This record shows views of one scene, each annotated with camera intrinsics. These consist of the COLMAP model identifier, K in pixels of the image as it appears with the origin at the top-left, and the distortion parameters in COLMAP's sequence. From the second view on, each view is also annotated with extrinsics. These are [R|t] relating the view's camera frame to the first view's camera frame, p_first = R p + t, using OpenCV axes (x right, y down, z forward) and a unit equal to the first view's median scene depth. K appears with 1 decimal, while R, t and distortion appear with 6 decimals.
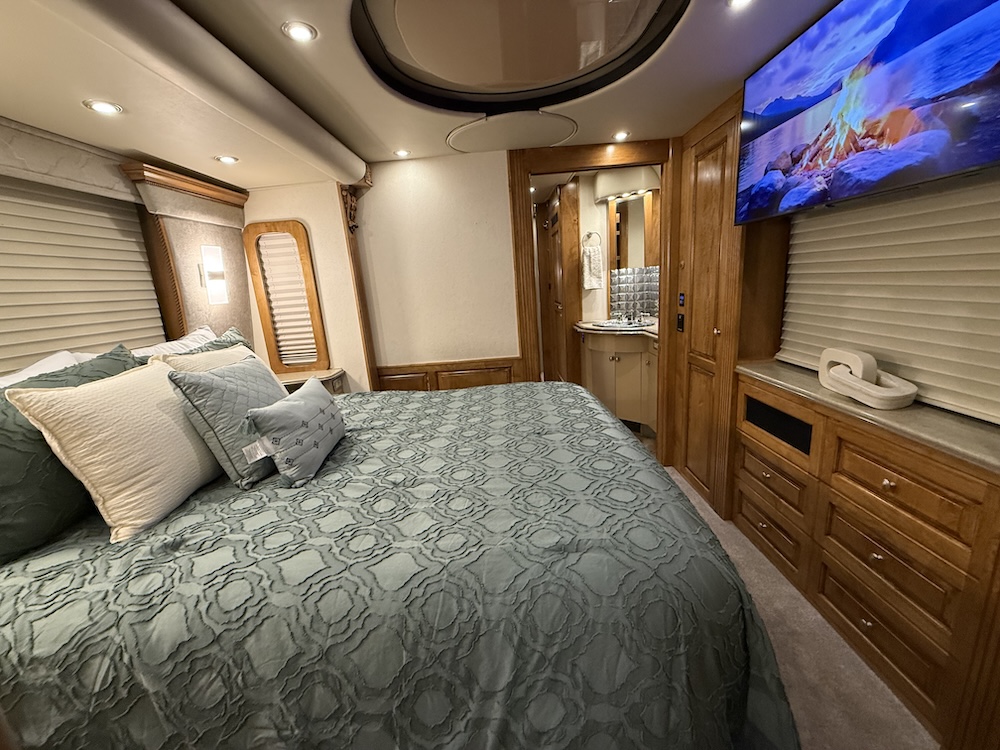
lens RADIAL K [[397.9, 0, 498.3], [0, 397.9, 375.8], [0, 0, 1]] dist [-0.000564, 0.000122]
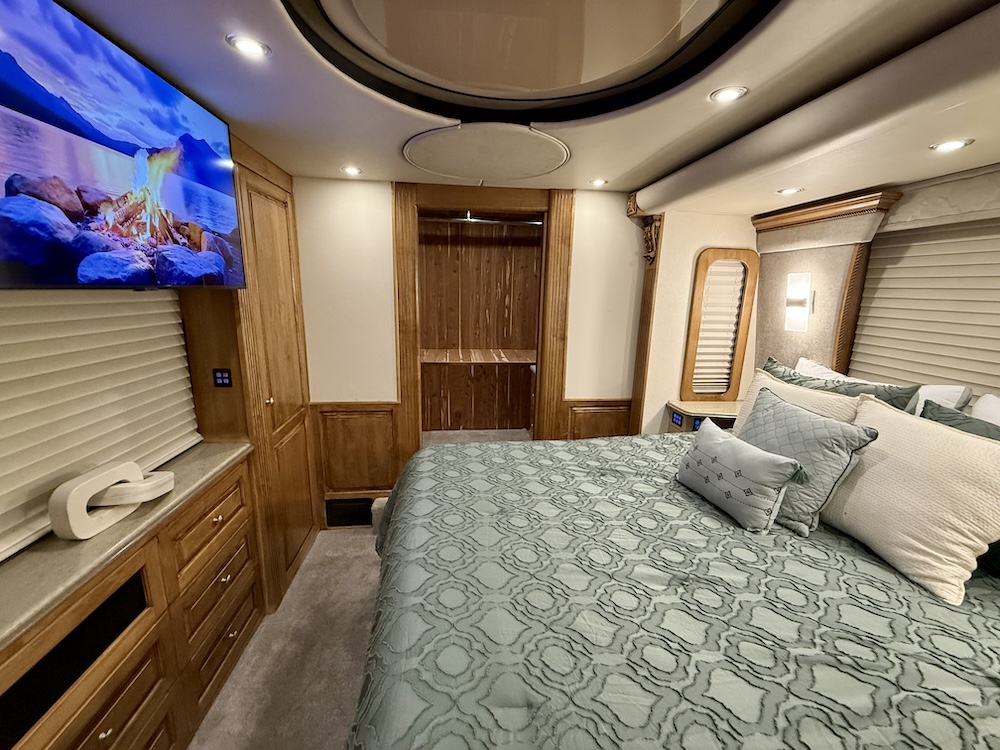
lens RADIAL K [[397.9, 0, 498.3], [0, 397.9, 375.8], [0, 0, 1]] dist [-0.000564, 0.000122]
pose [[-0.991149, 0.075870, -0.108937, 0.207892], [0.019848, 0.896062, 0.443485, -0.603622], [0.131262, 0.437397, -0.889637, 1.862932]]
